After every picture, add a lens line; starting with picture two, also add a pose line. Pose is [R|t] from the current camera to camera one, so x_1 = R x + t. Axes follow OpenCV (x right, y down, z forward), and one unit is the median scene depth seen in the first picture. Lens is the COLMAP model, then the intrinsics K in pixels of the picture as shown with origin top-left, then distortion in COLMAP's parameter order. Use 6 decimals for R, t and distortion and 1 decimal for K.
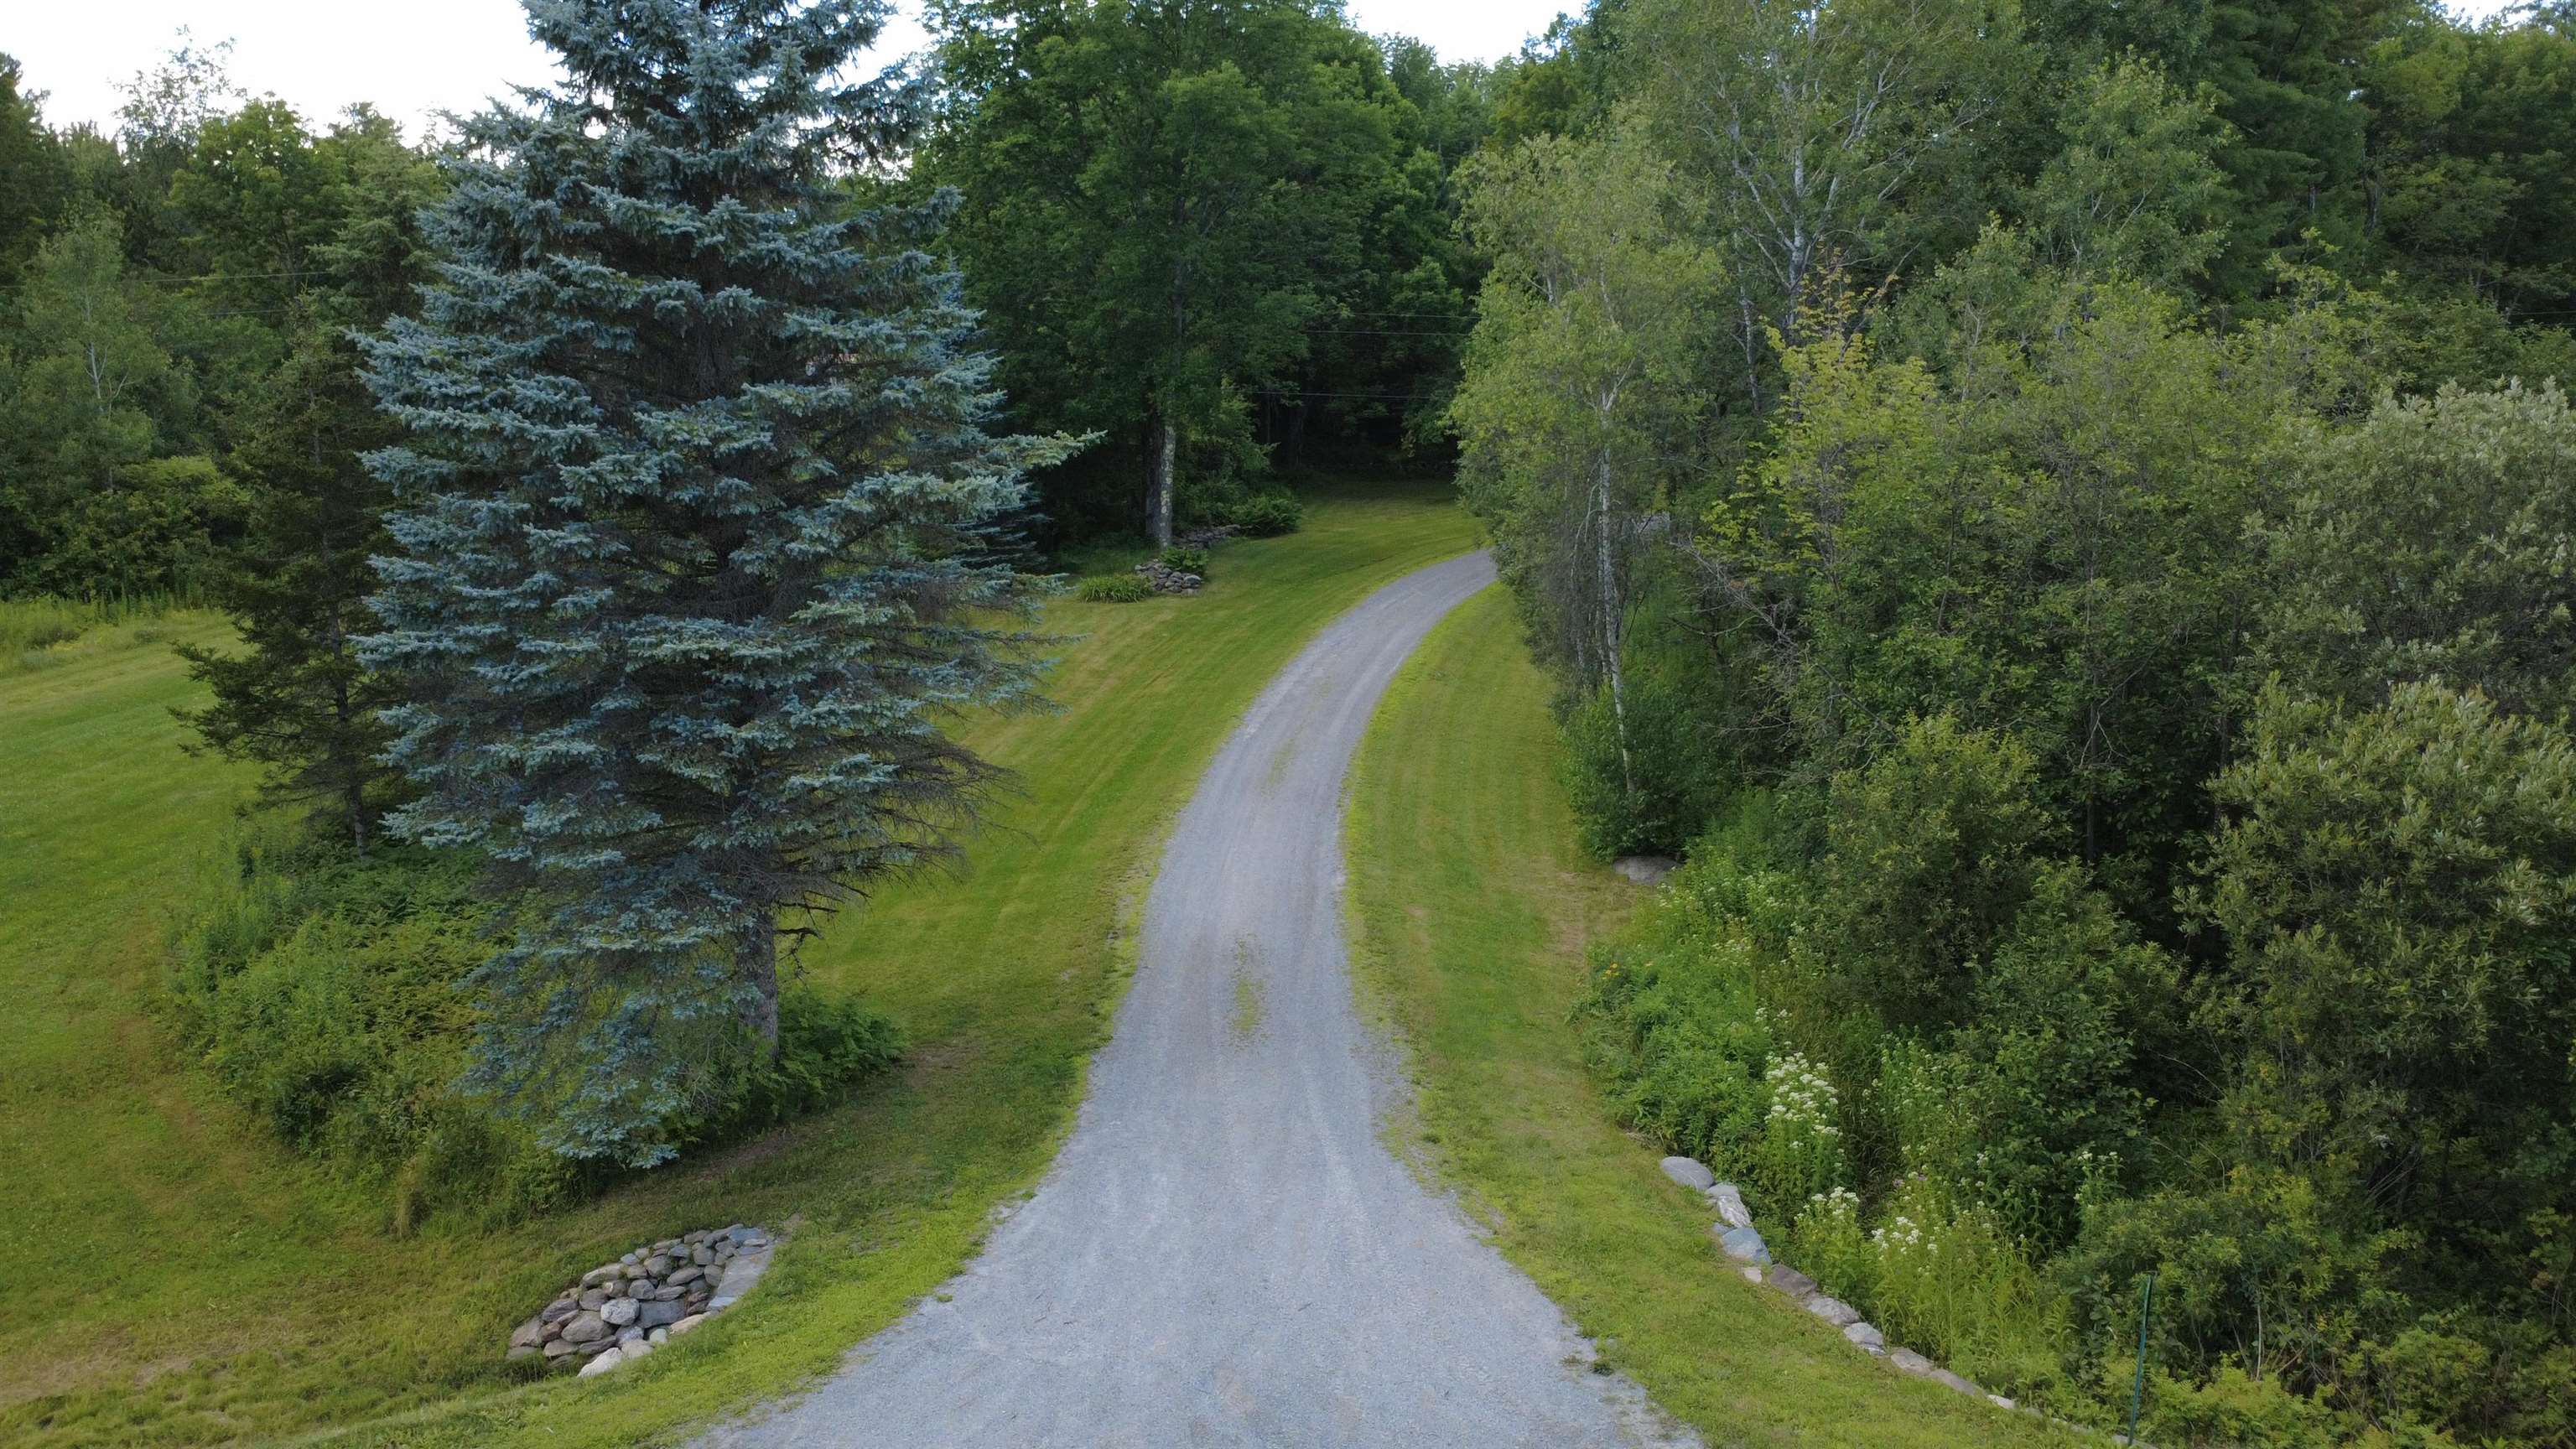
lens RADIAL K [[1872.2, 0, 1274.4], [0, 1872.2, 716.6], [0, 0, 1]] dist [-0.024798, 0.004150]
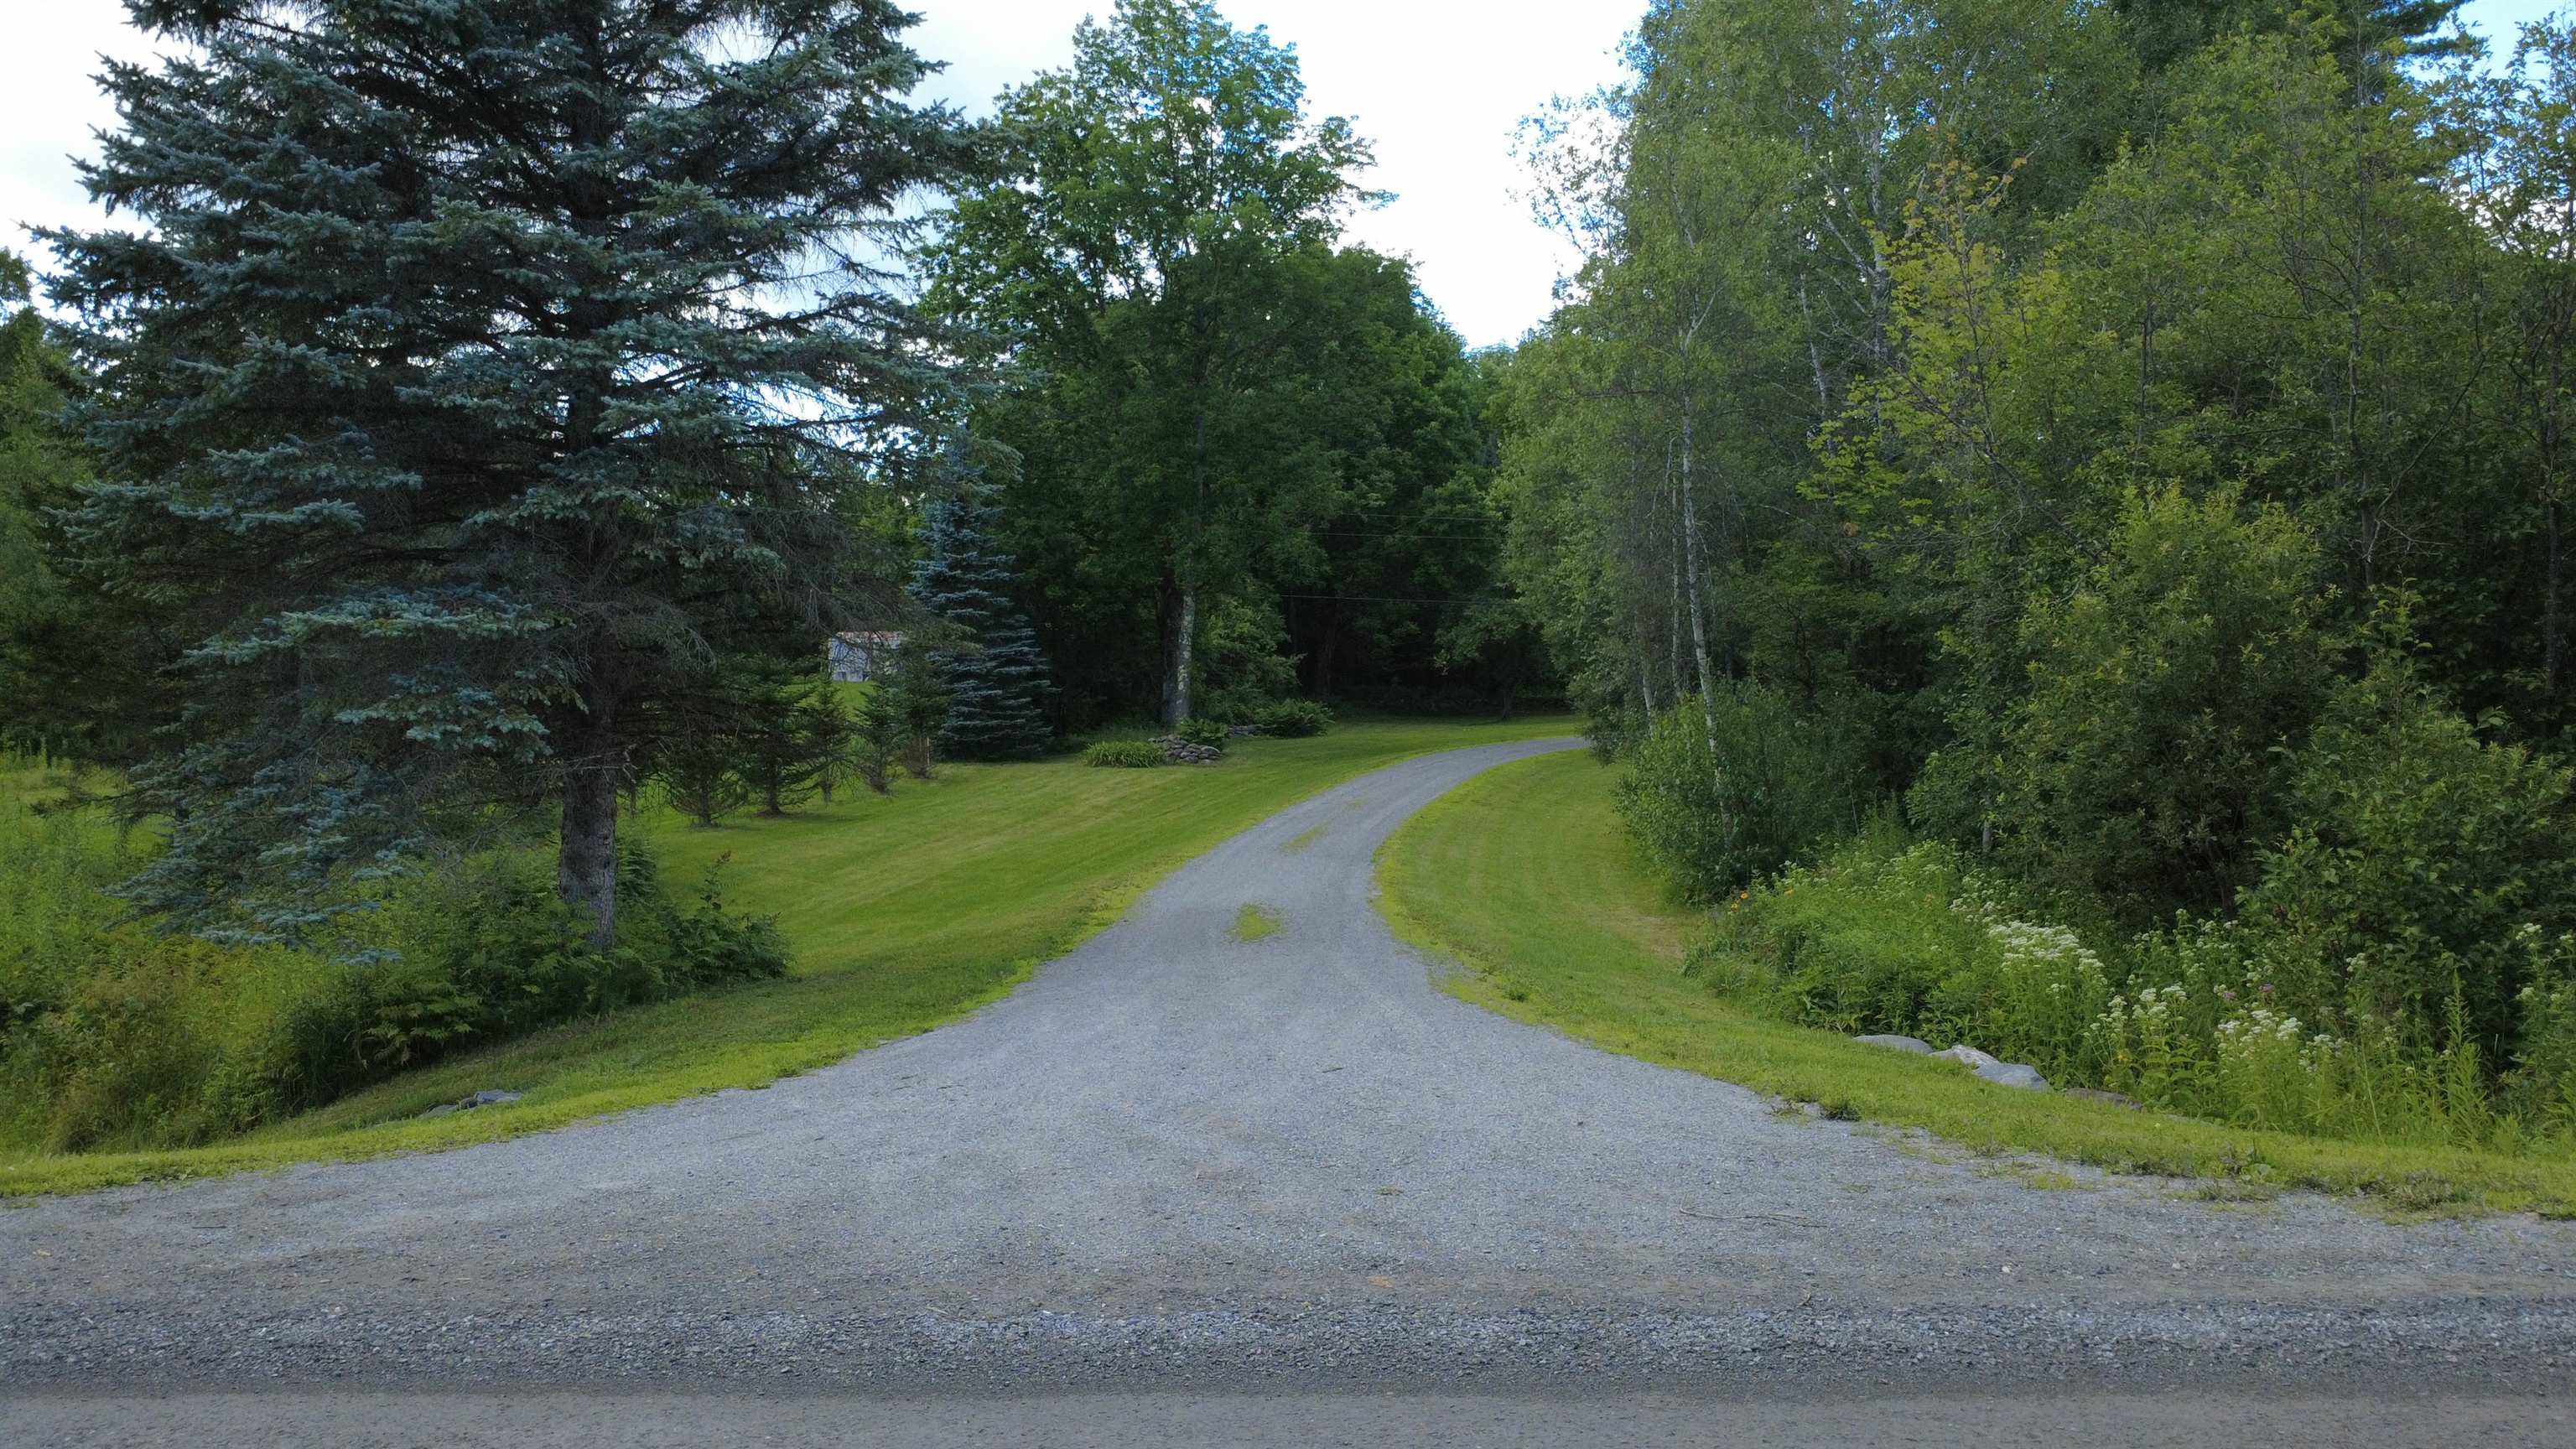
lens RADIAL K [[1872.2, 0, 1293.7], [0, 1872.2, 732.4], [0, 0, 1]] dist [-0.024798, 0.004150]
pose [[0.999979, 0.004690, -0.004447, 0.001212], [-0.005398, 0.984474, -0.175446, 0.079443], [0.003555, 0.175467, 0.984479, 0.095403]]
